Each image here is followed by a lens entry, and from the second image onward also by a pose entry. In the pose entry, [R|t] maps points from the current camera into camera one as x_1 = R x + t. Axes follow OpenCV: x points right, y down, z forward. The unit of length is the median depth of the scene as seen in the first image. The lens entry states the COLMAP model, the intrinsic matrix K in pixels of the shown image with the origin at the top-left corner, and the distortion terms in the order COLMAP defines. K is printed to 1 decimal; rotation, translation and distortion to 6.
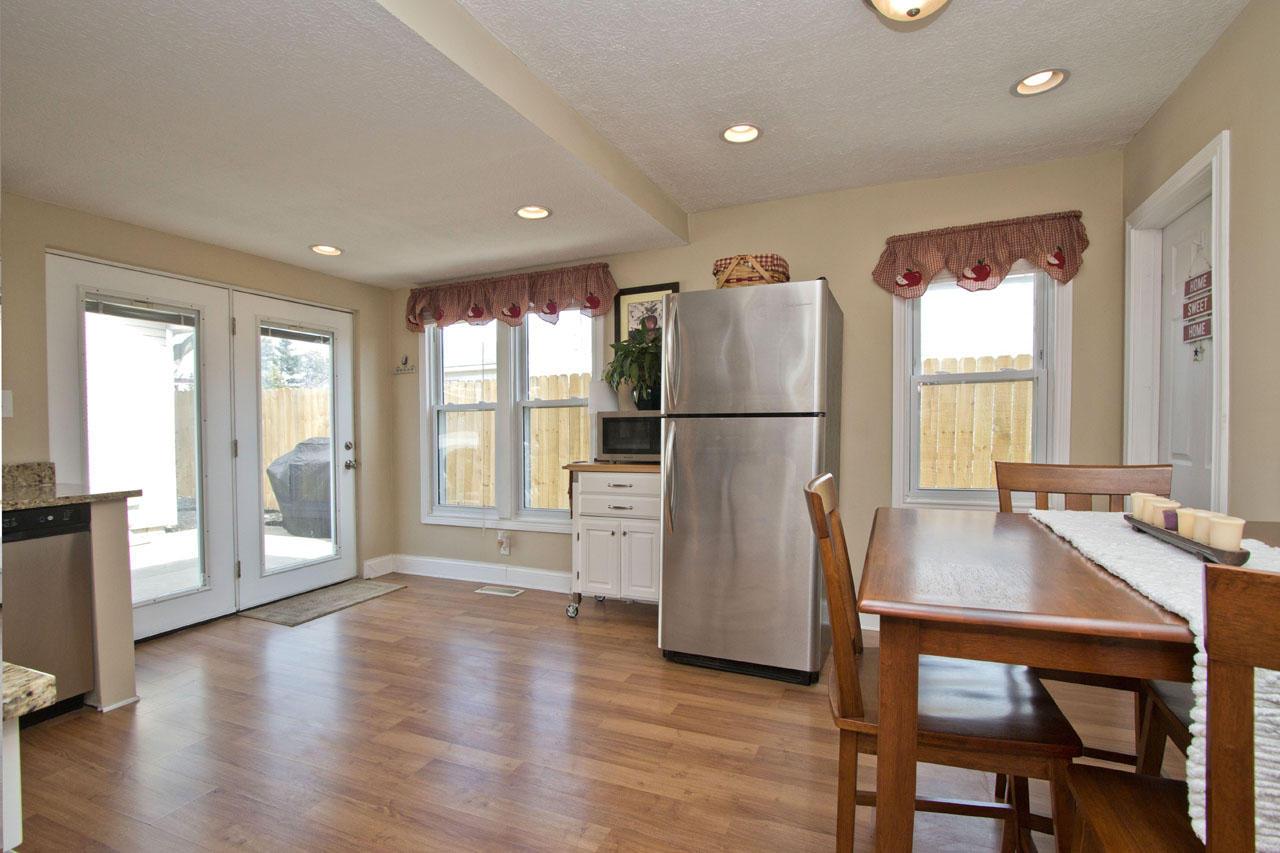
lens RADIAL K [[590.5, 0, 634.9], [0, 590.5, 435.4], [0, 0, 1]] dist [-0.003009, 0.001174]
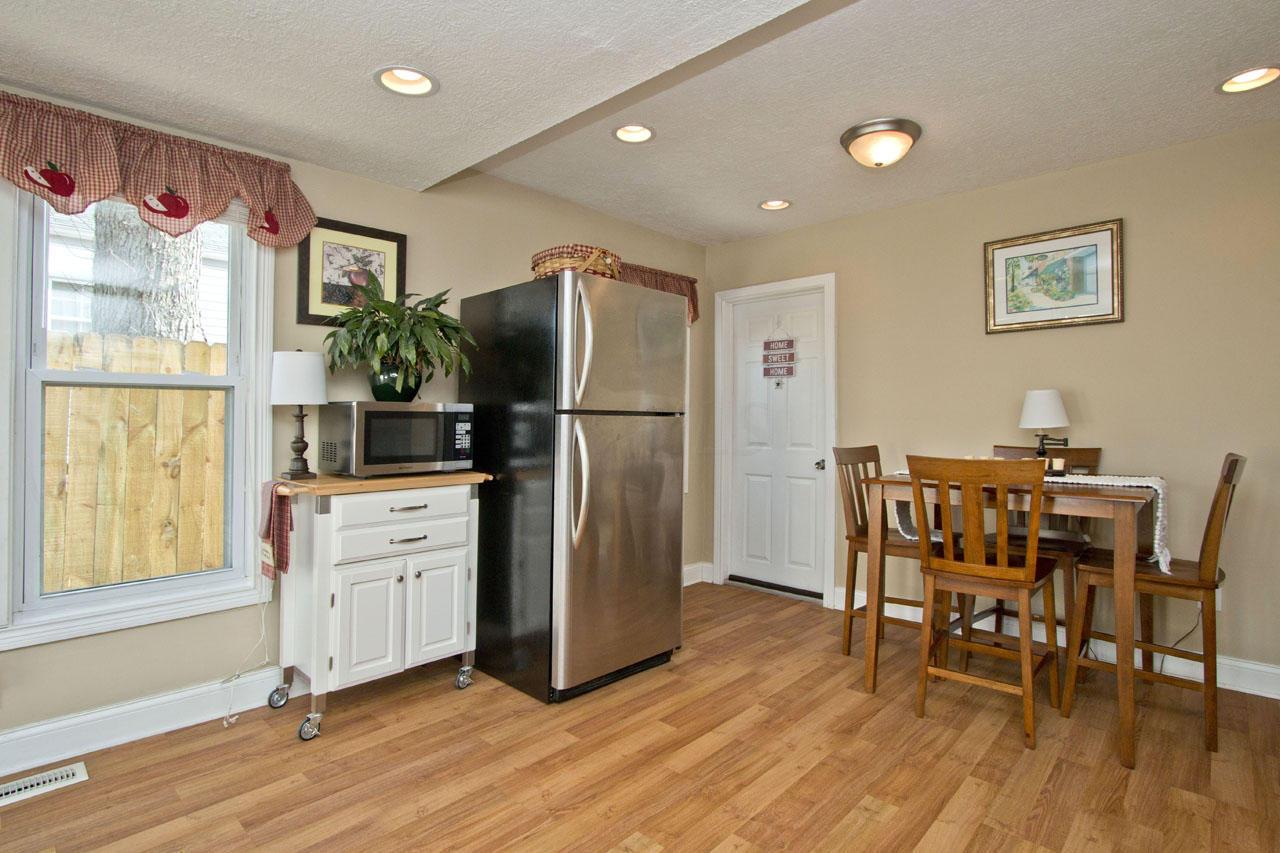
lens RADIAL K [[637.0, 0, 631.6], [0, 637.0, 415.8], [0, 0, 1]] dist [-0.004451, 0.000687]
pose [[0.354159, 0.018201, 0.935008, -0.777636], [0.014375, 0.999587, -0.024903, -0.002617], [-0.935075, 0.022260, 0.353751, 0.585986]]
